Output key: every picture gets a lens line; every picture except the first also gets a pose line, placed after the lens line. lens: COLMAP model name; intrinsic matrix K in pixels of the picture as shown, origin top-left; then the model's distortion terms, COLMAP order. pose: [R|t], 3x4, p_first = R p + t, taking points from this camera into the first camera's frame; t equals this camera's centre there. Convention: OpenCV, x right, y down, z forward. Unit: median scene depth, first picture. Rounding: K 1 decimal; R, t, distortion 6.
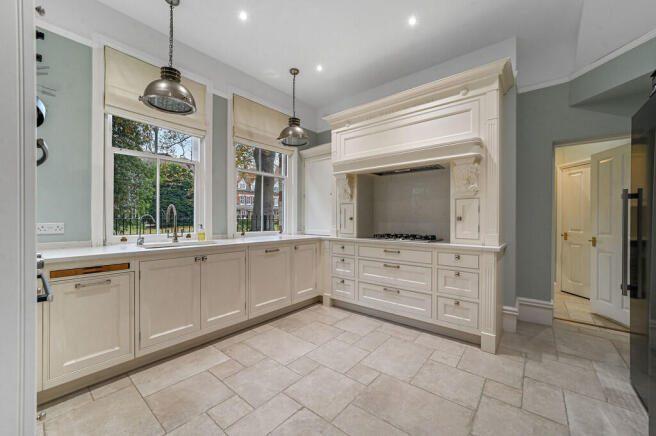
lens RADIAL K [[254.8, 0, 327.9], [0, 254.8, 219.8], [0, 0, 1]] dist [-0.019476, 0.000476]
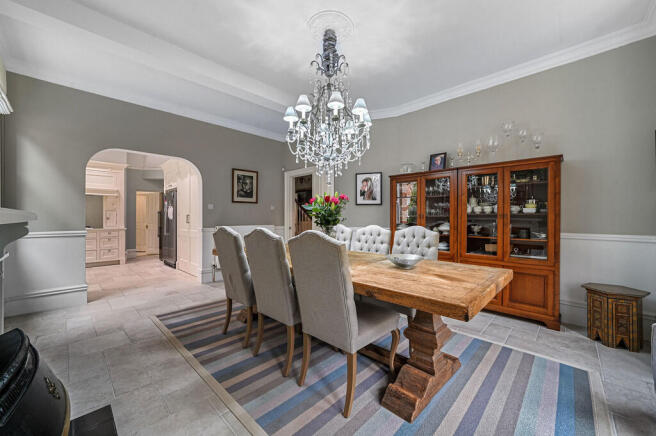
lens RADIAL K [[254.8, 0, 328.9], [0, 254.8, 219.3], [0, 0, 1]] dist [-0.019476, 0.000476]
pose [[0.070068, -0.012210, 0.997468, -1.551880], [0.008507, 0.999896, 0.011642, -0.004764], [-0.997506, 0.007670, 0.070164, -1.172528]]
